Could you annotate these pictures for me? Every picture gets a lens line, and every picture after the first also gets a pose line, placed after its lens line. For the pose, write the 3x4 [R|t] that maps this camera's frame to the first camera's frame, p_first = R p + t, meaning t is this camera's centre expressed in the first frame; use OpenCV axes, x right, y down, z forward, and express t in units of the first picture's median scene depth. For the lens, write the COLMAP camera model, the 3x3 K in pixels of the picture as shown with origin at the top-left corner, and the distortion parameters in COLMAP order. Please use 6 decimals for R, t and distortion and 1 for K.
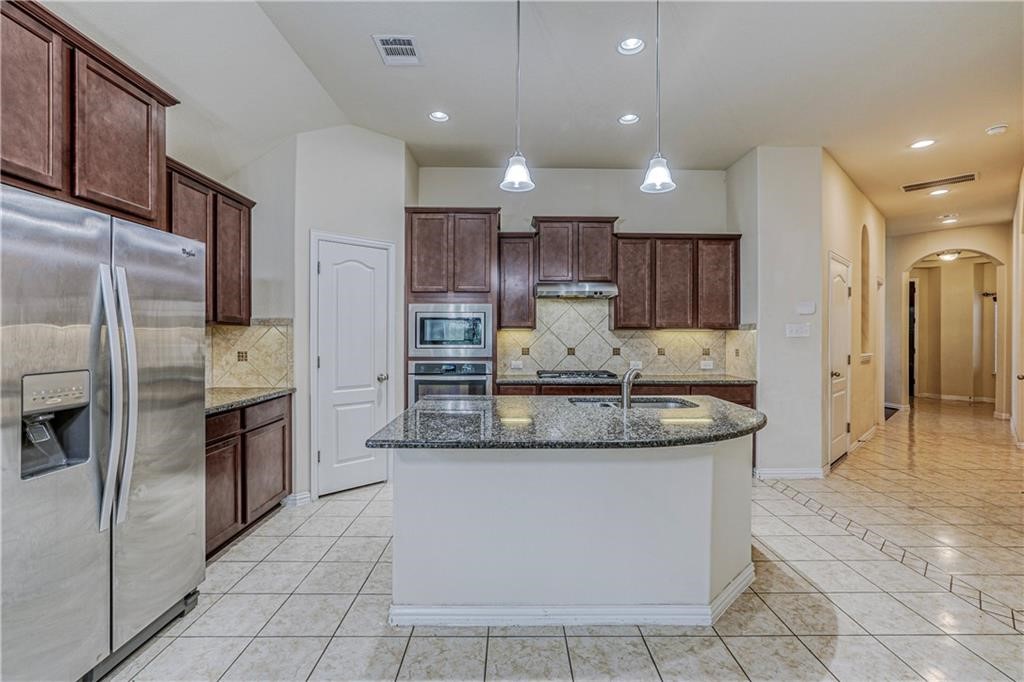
lens RADIAL K [[473.2, 0, 514.0], [0, 473.2, 335.9], [0, 0, 1]] dist [-0.026026, 0.010484]
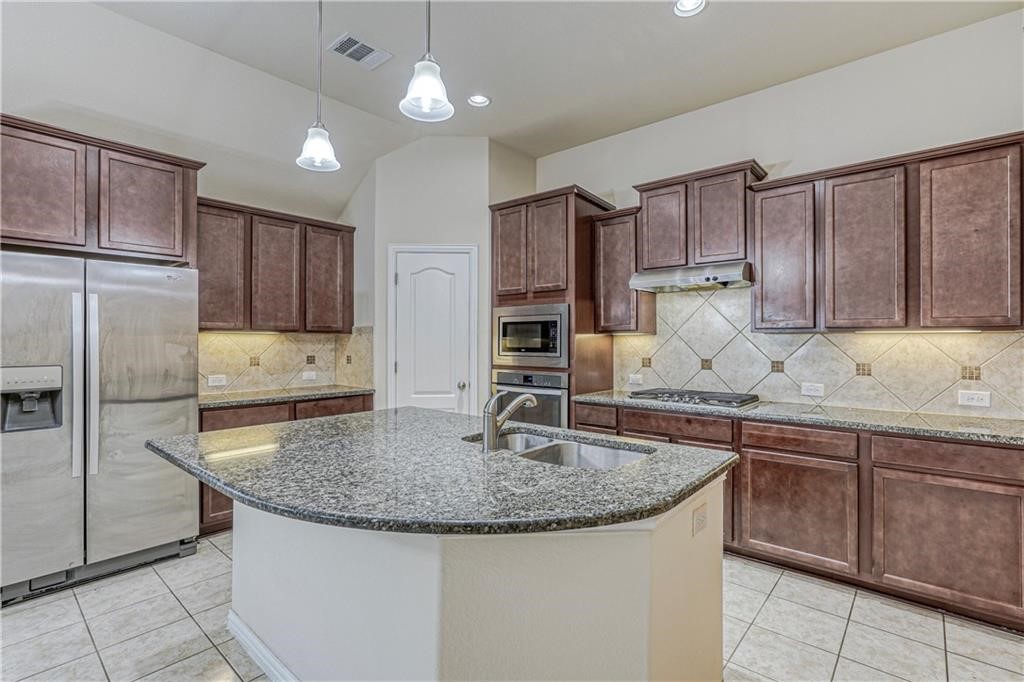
lens RADIAL K [[473.2, 0, 509.9], [0, 473.2, 339.5], [0, 0, 1]] dist [-0.026026, 0.010484]
pose [[0.748633, -0.003674, -0.662975, 0.396321], [0.000000, 0.999985, -0.005543, -0.000245], [0.662985, 0.004150, 0.748621, 0.297084]]
